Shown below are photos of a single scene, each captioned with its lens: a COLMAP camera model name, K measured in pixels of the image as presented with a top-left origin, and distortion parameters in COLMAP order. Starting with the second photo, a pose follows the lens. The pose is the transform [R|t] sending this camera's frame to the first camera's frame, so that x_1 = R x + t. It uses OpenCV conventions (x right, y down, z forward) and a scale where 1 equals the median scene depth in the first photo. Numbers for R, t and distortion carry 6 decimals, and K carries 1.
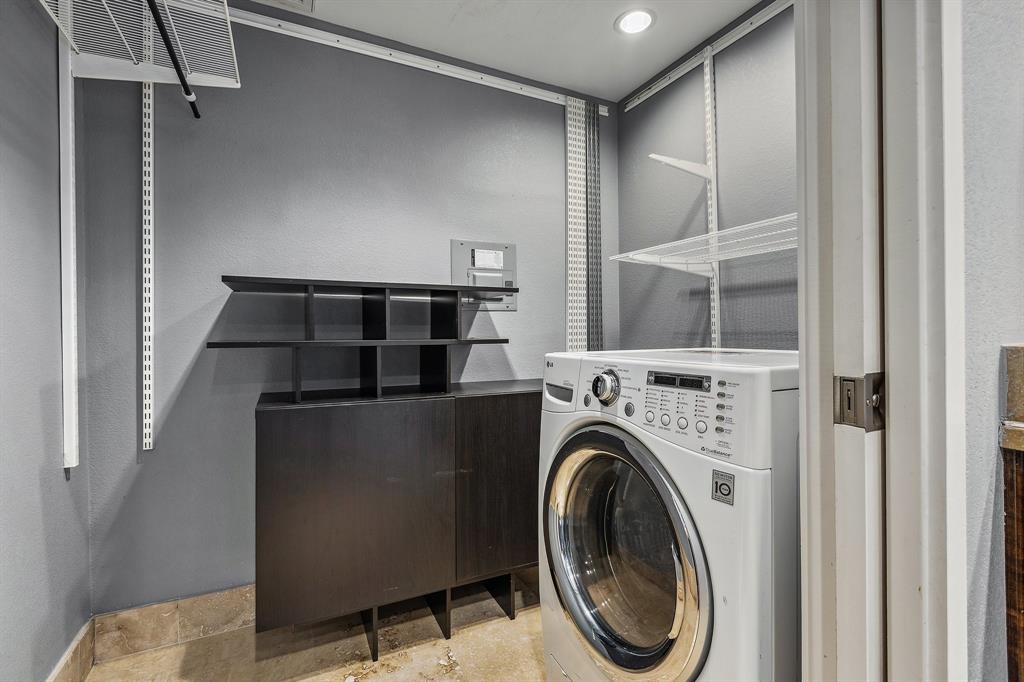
lens RADIAL K [[455.6, 0, 511.6], [0, 455.6, 334.1], [0, 0, 1]] dist [0.000850, -0.001603]
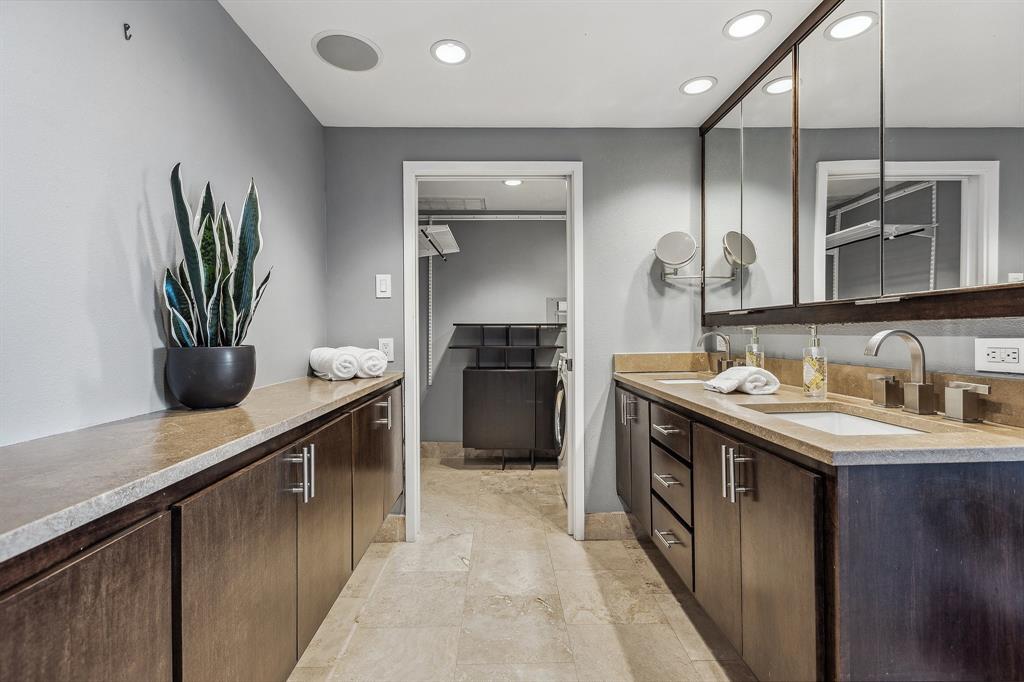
lens RADIAL K [[455.6, 0, 510.9], [0, 455.6, 345.0], [0, 0, 1]] dist [0.000850, -0.001603]
pose [[0.903309, 0.000837, -0.428989, 0.786398], [0.000111, 0.999998, 0.002185, 0.003878], [0.428990, -0.002021, 0.903307, -1.215140]]
